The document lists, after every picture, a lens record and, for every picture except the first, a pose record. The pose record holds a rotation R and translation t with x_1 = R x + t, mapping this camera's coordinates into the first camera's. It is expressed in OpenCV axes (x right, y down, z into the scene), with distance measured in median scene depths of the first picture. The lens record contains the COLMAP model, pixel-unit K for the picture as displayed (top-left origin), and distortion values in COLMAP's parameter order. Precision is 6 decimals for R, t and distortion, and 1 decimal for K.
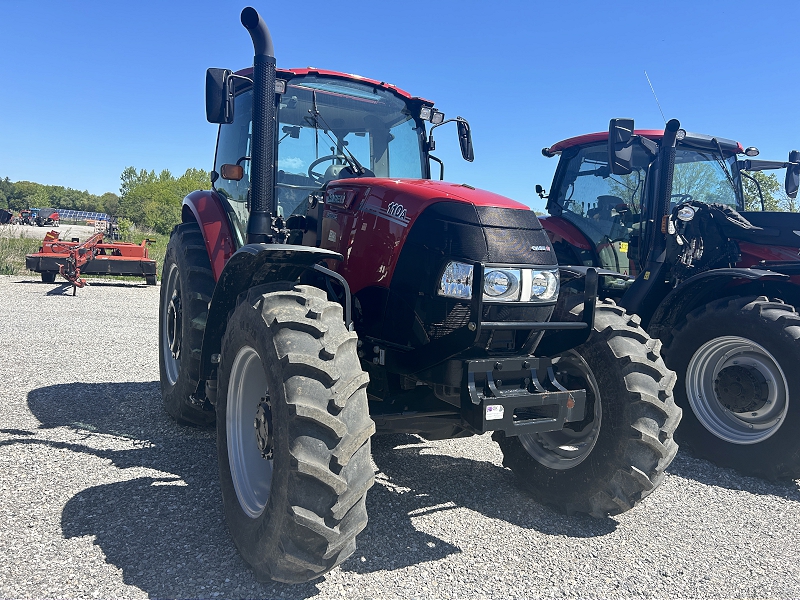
lens RADIAL K [[603.8, 0, 399.3], [0, 603.8, 300.4], [0, 0, 1]] dist [0.034698, -0.020204]
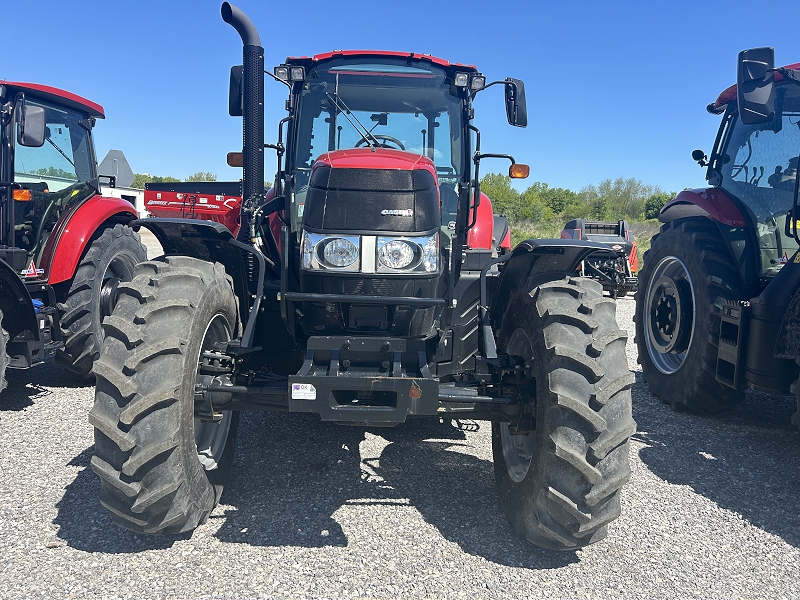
lens RADIAL K [[603.8, 0, 399.4], [0, 603.8, 300.3], [0, 0, 1]] dist [0.034698, -0.020204]
pose [[0.882830, 0.024503, -0.469053, 0.516999], [-0.024181, 0.999685, 0.006711, 0.027405], [0.469070, 0.005417, 0.883144, 0.190565]]
